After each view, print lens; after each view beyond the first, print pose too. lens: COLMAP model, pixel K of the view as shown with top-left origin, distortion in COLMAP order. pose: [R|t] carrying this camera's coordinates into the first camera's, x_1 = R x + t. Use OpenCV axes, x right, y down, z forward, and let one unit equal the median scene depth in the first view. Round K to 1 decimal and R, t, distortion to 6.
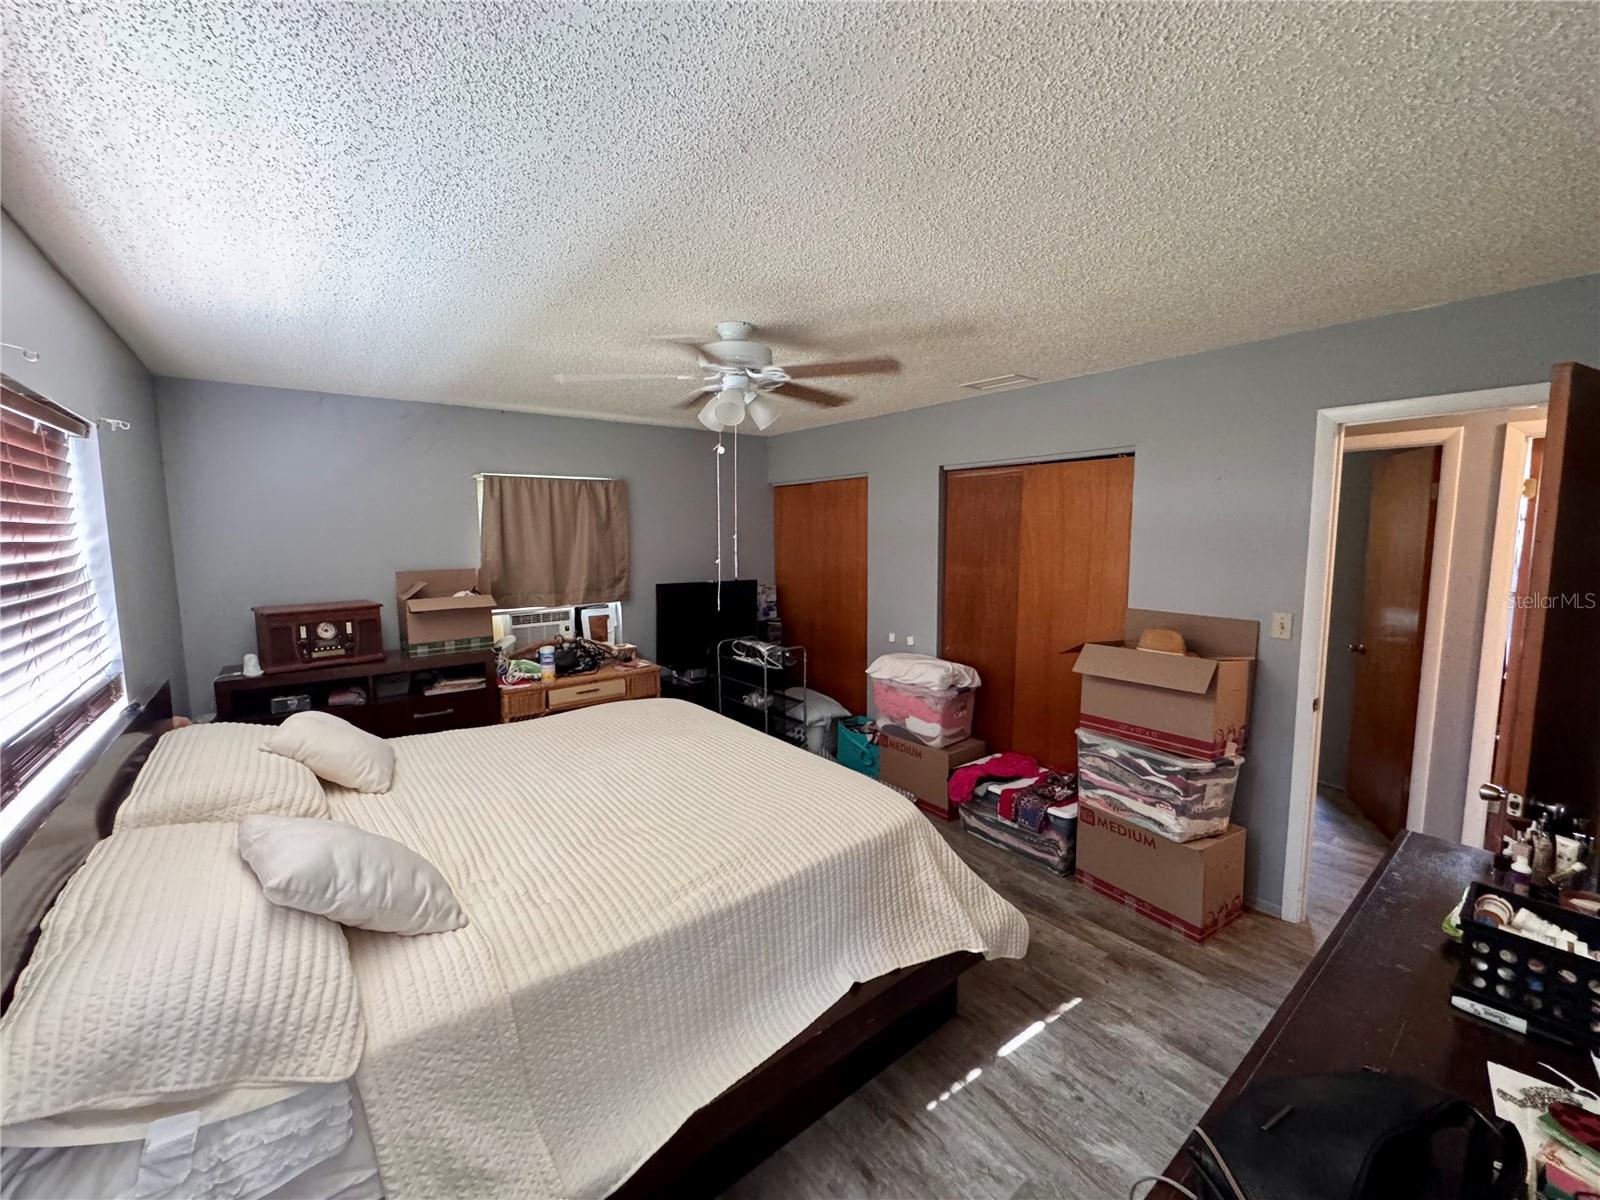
lens RADIAL K [[638.8, 0, 802.1], [0, 638.8, 591.6], [0, 0, 1]] dist [-0.002791, -0.000088]
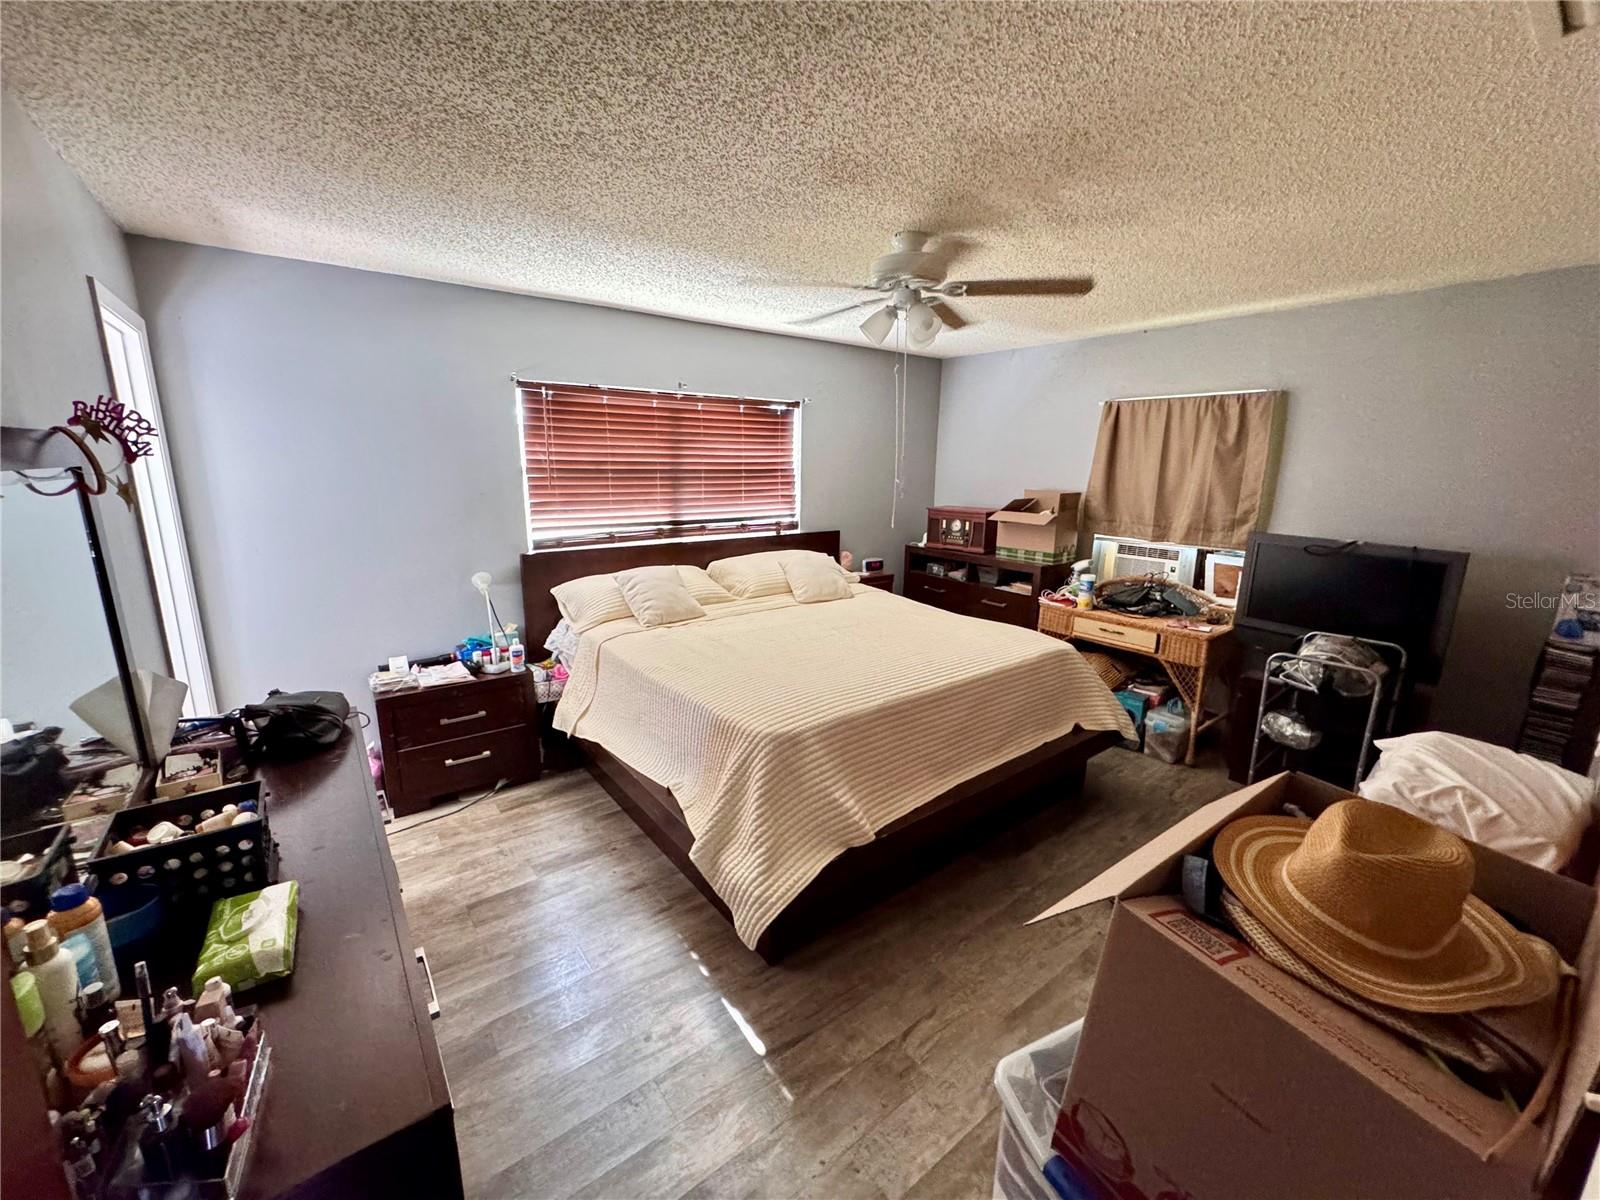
lens RADIAL K [[638.8, 0, 802.9], [0, 638.8, 597.7], [0, 0, 1]] dist [-0.002791, -0.000088]
pose [[-0.008328, 0.212892, -0.977040, 0.616633], [-0.116723, 0.970188, 0.212394, -0.040556], [0.993130, 0.115812, 0.016770, 0.570545]]
